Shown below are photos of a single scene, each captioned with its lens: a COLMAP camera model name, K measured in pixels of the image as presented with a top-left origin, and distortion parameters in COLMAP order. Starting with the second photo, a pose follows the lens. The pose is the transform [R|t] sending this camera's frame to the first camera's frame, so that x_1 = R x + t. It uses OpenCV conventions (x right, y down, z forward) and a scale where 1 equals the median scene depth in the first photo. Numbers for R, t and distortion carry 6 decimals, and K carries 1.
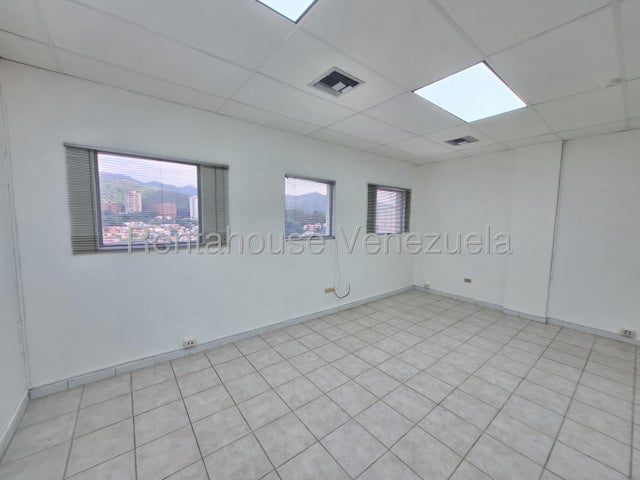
lens RADIAL K [[253.3, 0, 315.1], [0, 253.3, 240.7], [0, 0, 1]] dist [-0.005441, 0.001195]
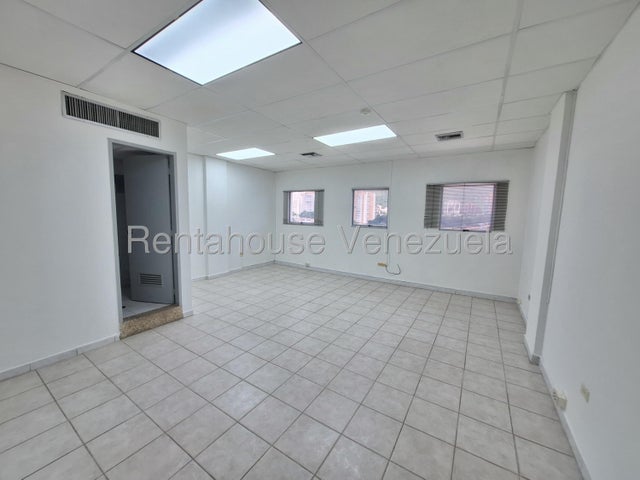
lens RADIAL K [[253.3, 0, 316.2], [0, 253.3, 240.0], [0, 0, 1]] dist [-0.005441, 0.001195]
pose [[0.322283, 0.091304, -0.942230, 1.601807], [-0.100558, 0.993008, 0.061830, 0.009723], [0.941287, 0.074822, 0.329211, 0.223217]]
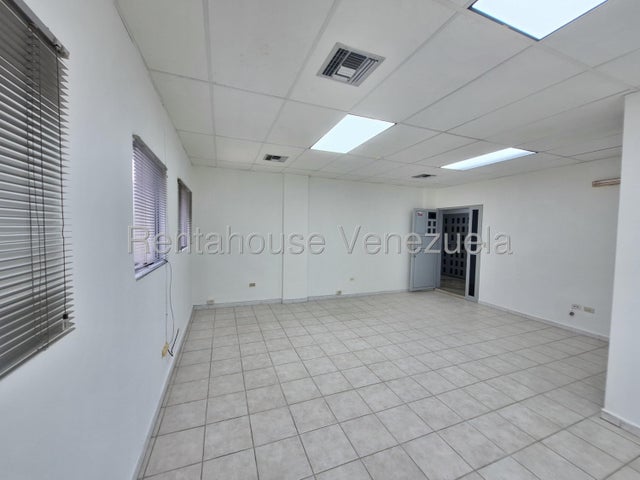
lens RADIAL K [[253.3, 0, 321.5], [0, 253.3, 235.1], [0, 0, 1]] dist [-0.005441, 0.001195]
pose [[0.275678, -0.029748, 0.960790, -0.503158], [0.067335, 0.997663, 0.011569, -0.066509], [-0.958889, 0.061505, 0.277037, 0.601262]]
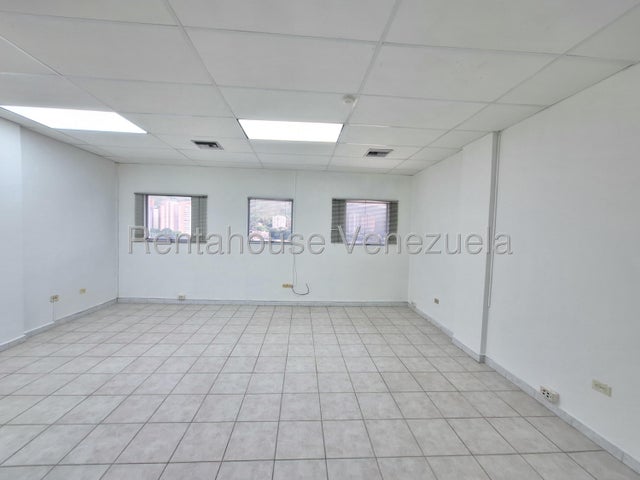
lens RADIAL K [[253.3, 0, 315.6], [0, 253.3, 240.5], [0, 0, 1]] dist [-0.005441, 0.001195]
pose [[0.822405, 0.031756, -0.568015, 1.104877], [-0.067432, 0.996844, -0.041902, 0.021001], [0.564892, 0.072763, 0.821951, 0.048142]]
